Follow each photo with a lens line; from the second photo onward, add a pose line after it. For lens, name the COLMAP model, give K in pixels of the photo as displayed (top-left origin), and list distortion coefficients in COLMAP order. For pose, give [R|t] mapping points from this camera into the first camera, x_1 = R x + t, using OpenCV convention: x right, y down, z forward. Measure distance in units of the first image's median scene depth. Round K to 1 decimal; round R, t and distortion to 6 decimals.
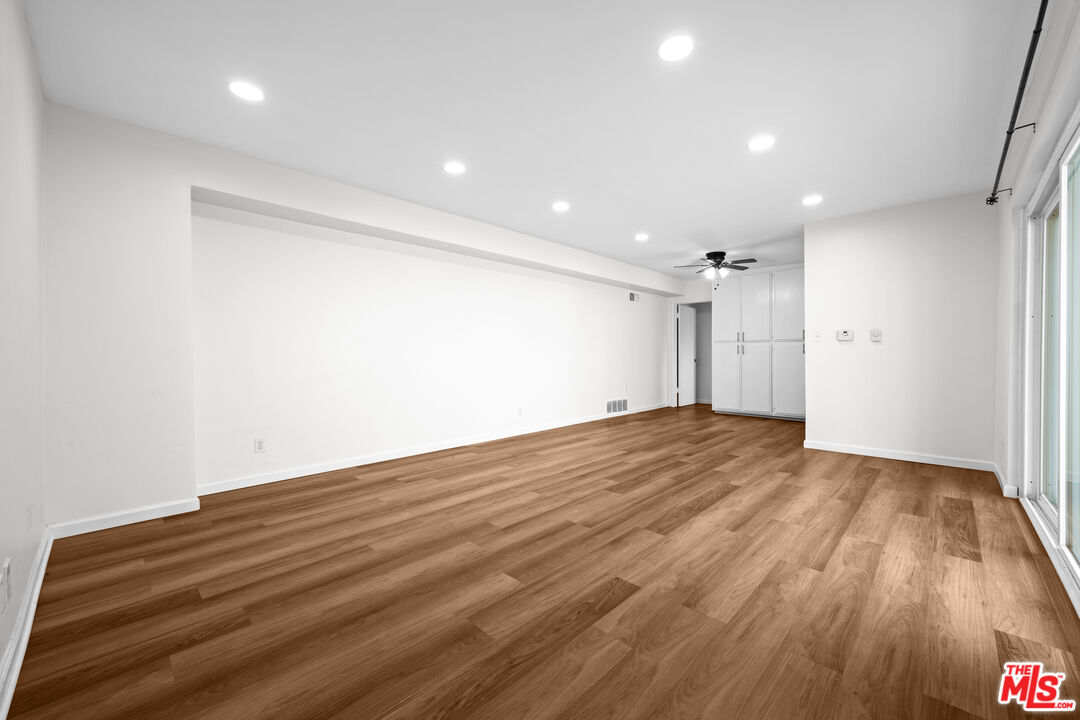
lens RADIAL K [[421.7, 0, 542.5], [0, 421.7, 361.4], [0, 0, 1]] dist [-0.000432, 0.000033]
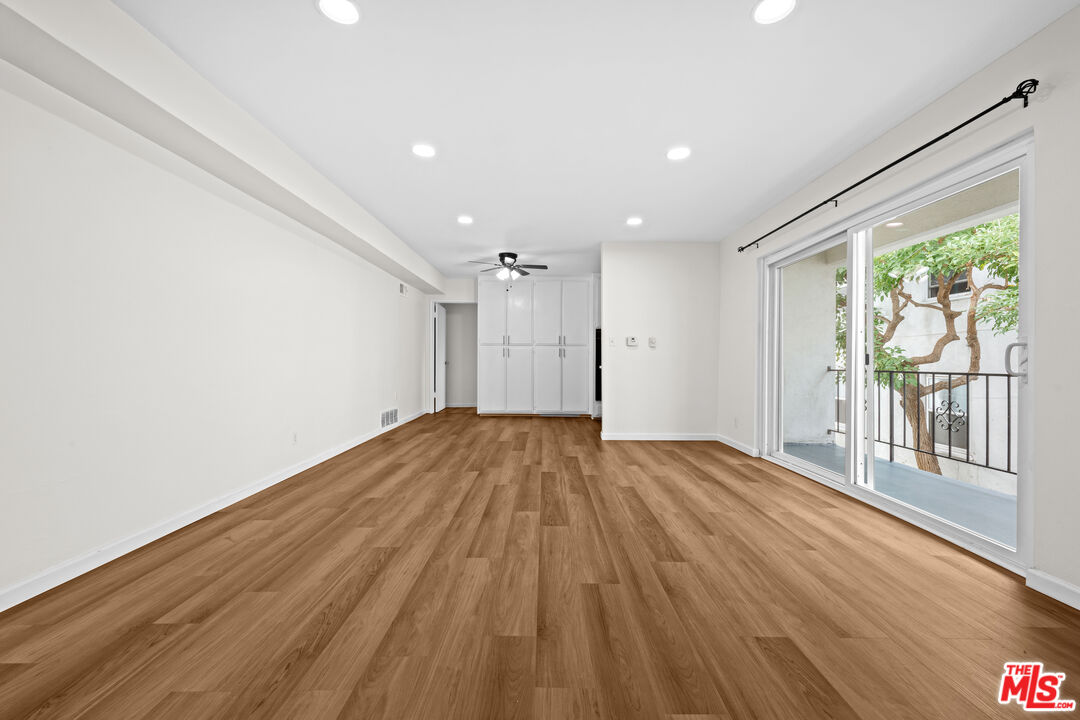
lens RADIAL K [[421.7, 0, 542.5], [0, 421.7, 361.4], [0, 0, 1]] dist [-0.000432, 0.000033]
pose [[0.725392, 0.003389, 0.688328, -0.399472], [0.001896, 0.999974, -0.006921, 0.003070], [-0.688333, 0.006326, 0.725367, 0.431909]]
